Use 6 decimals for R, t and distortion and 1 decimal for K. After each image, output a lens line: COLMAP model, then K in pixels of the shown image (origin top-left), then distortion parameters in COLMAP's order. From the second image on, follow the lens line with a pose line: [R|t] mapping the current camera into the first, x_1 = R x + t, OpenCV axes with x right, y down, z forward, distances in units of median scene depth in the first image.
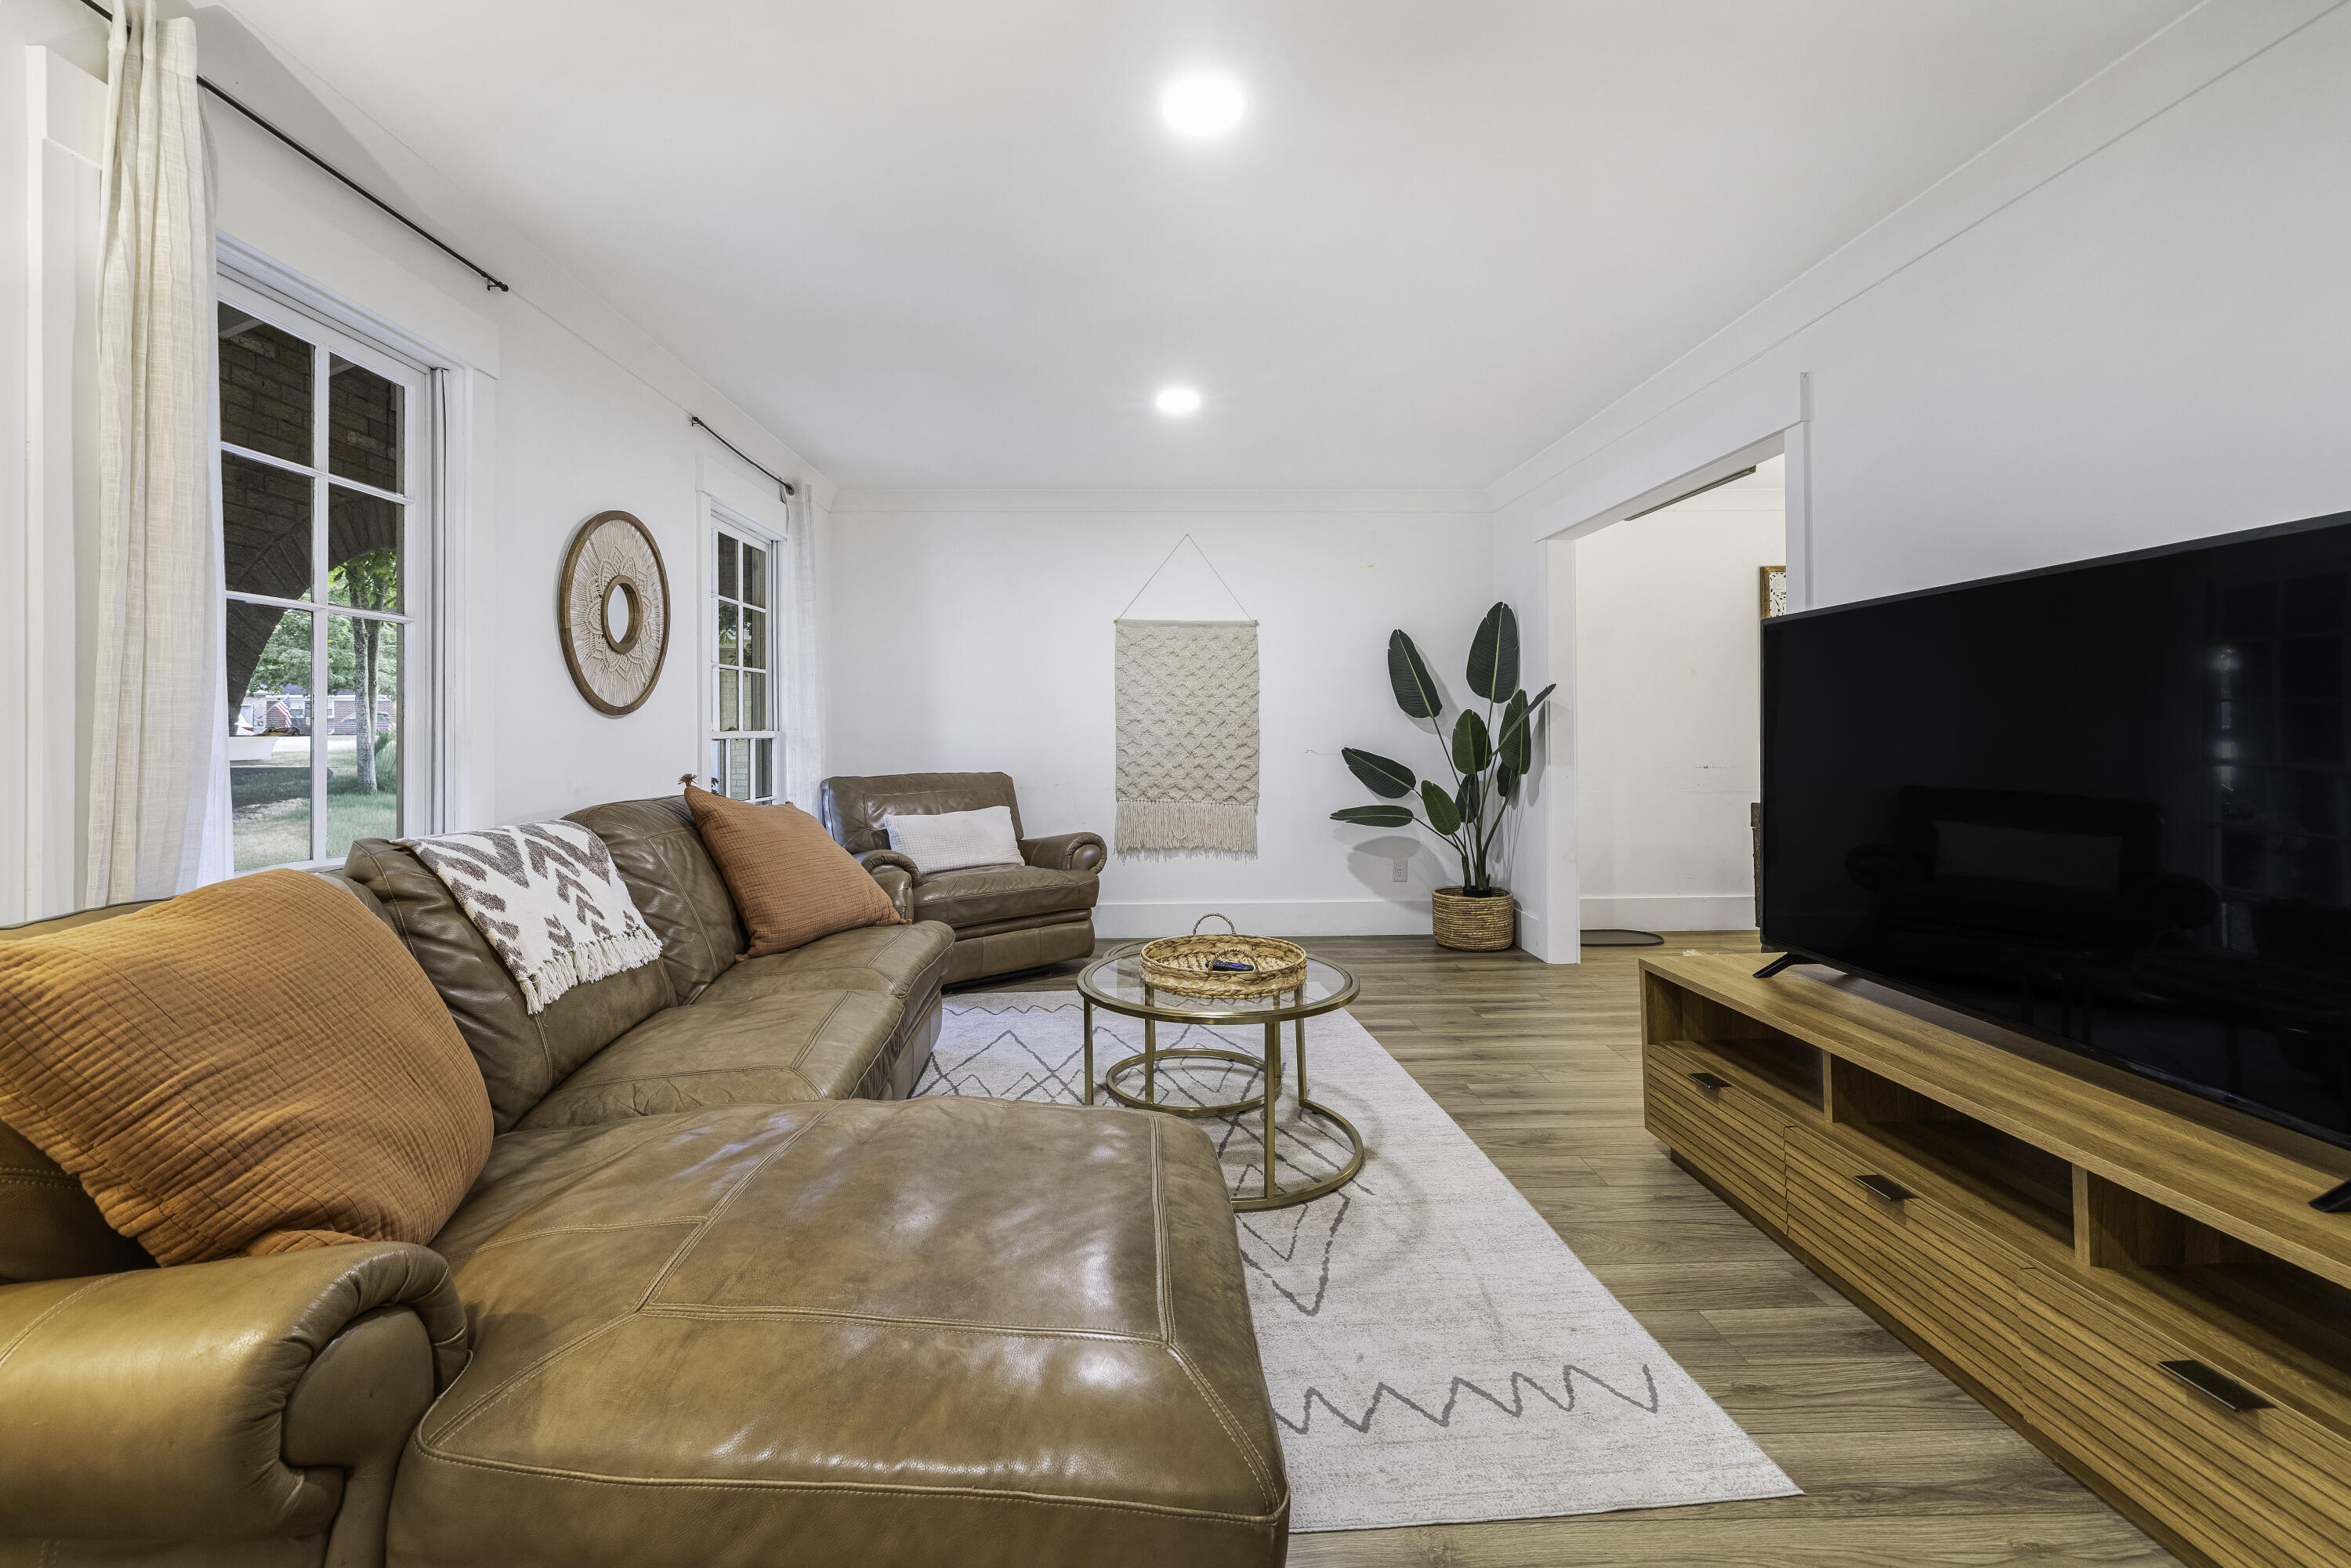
lens RADIAL K [[1048.6, 0, 1174.4], [0, 1048.6, 723.1], [0, 0, 1]] dist [0.000162, 0.001044]
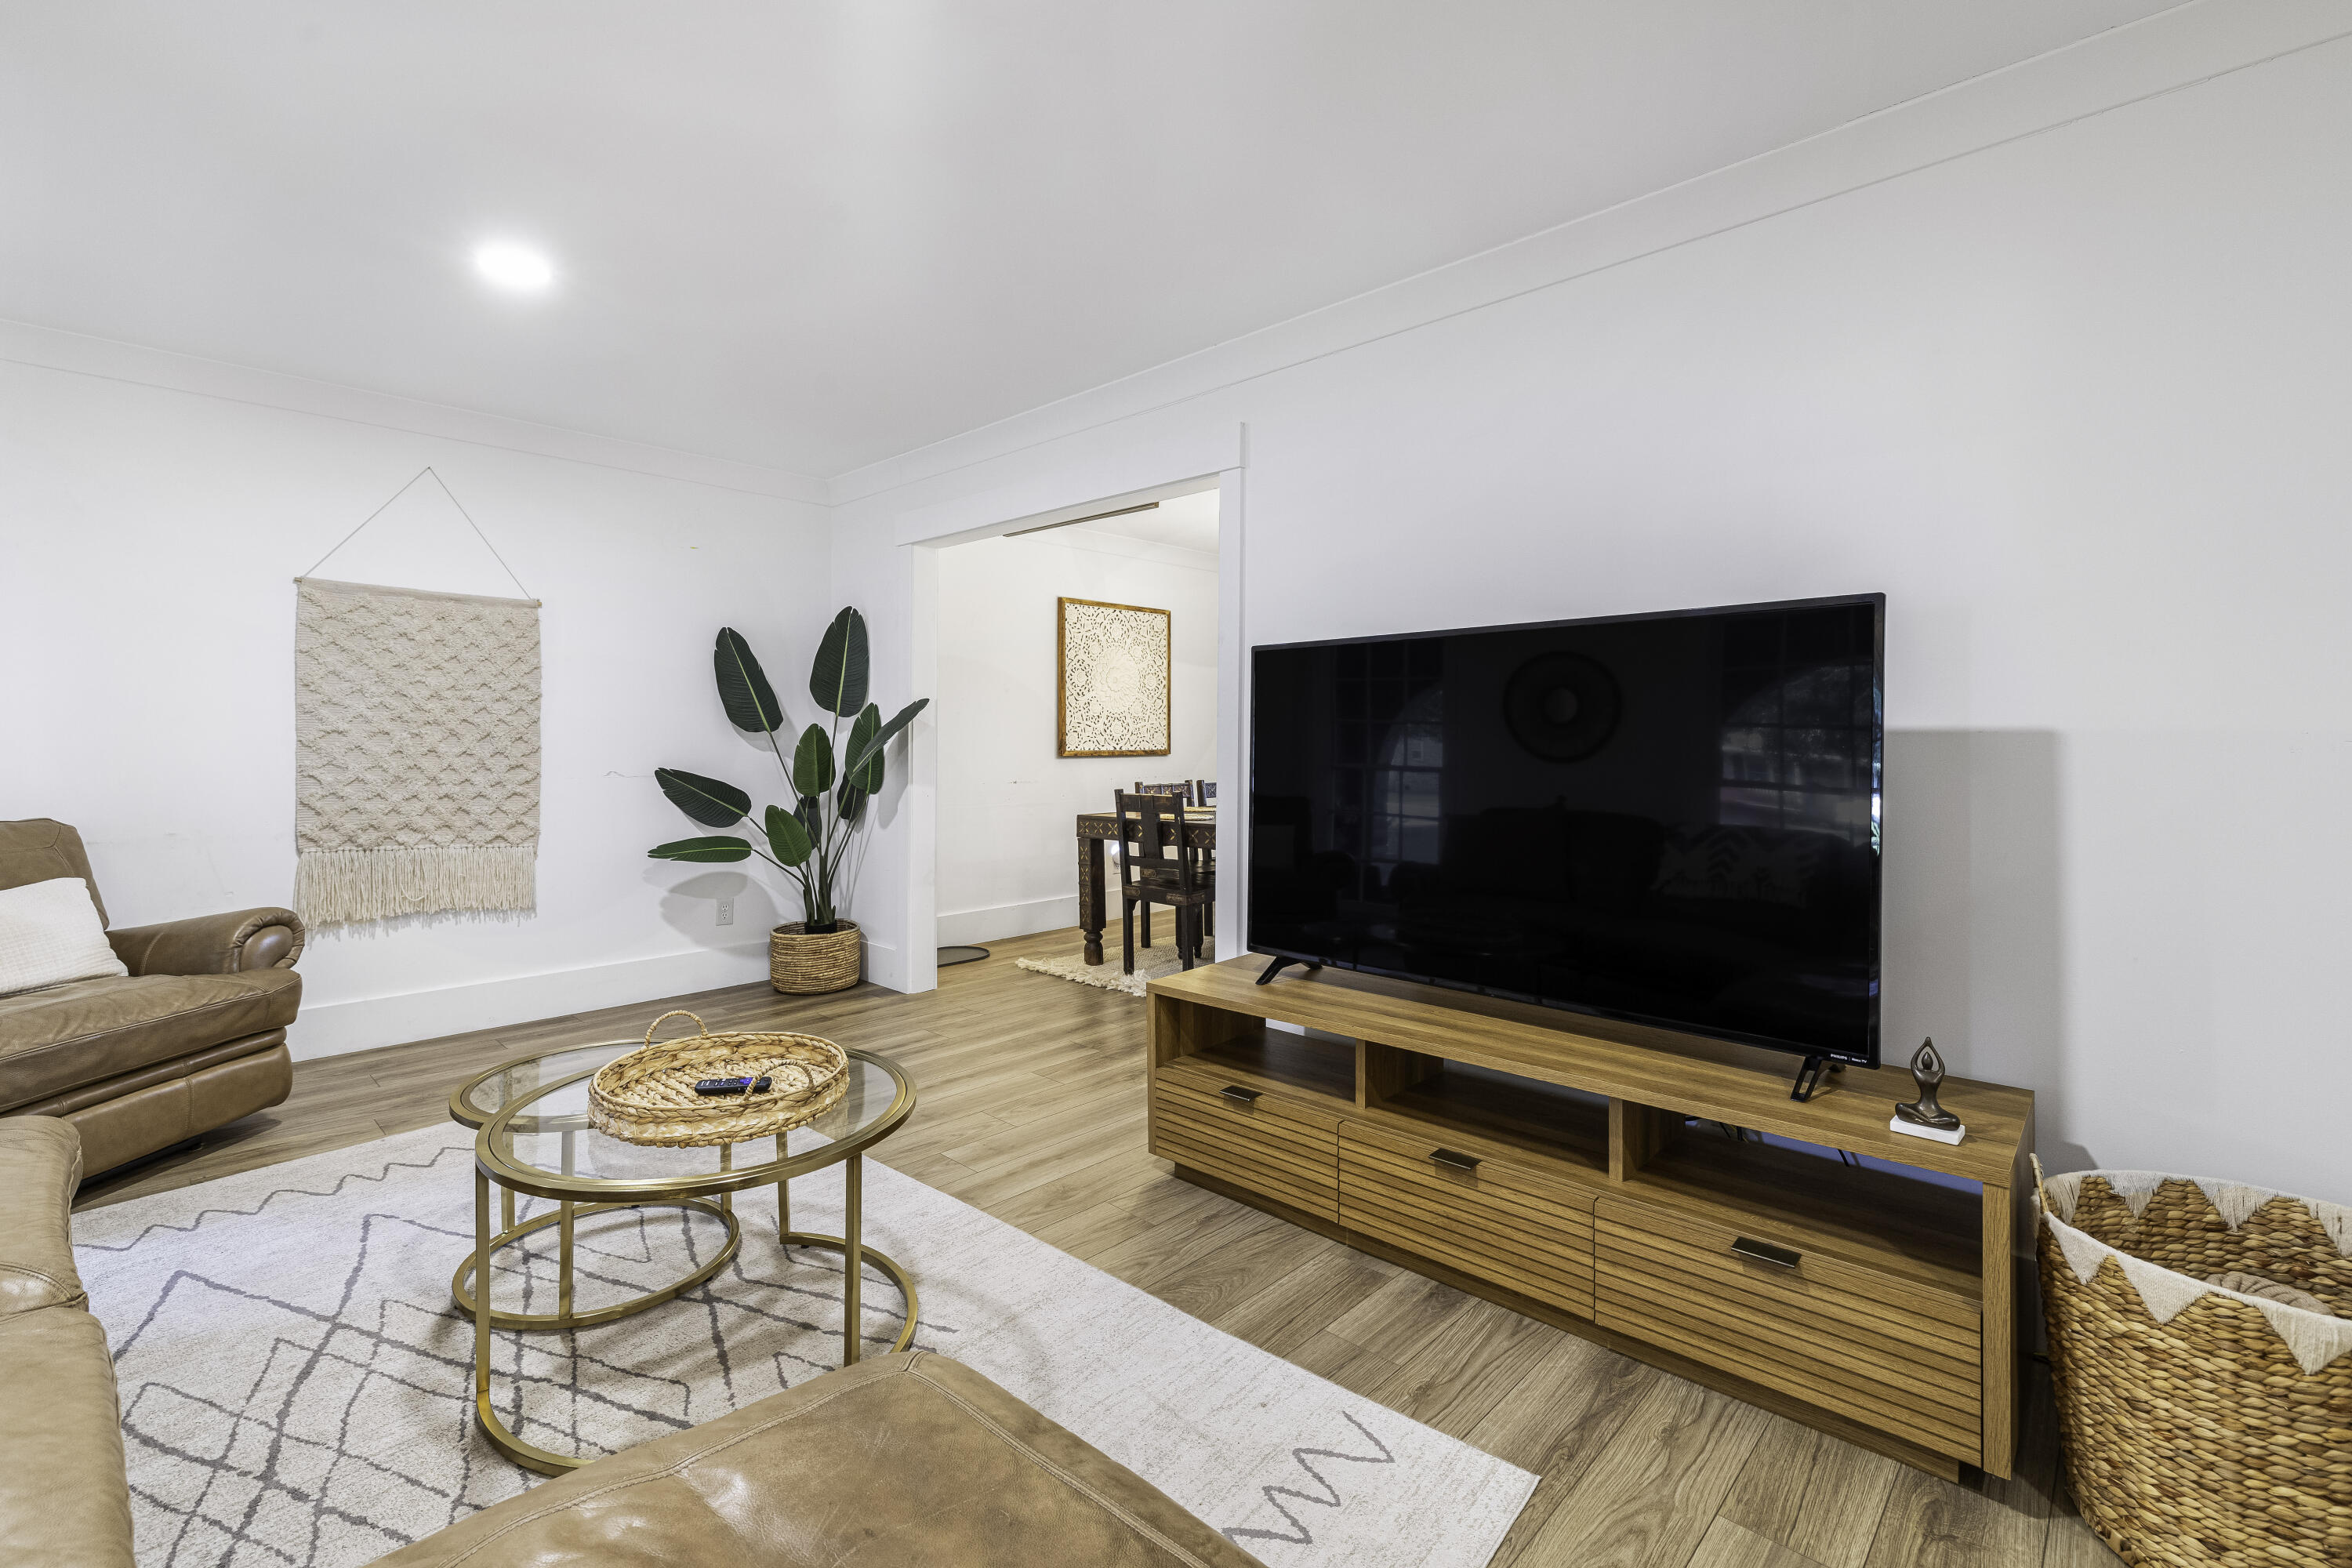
lens RADIAL K [[1039.5, 0, 1176.9], [0, 1039.5, 748.0], [0, 0, 1]] dist [-0.001242, 0.000683]
pose [[0.716616, 0.000699, 0.697468, -0.122287], [-0.008371, 0.999936, 0.007598, -0.001700], [-0.697418, -0.011283, 0.716576, 0.160164]]
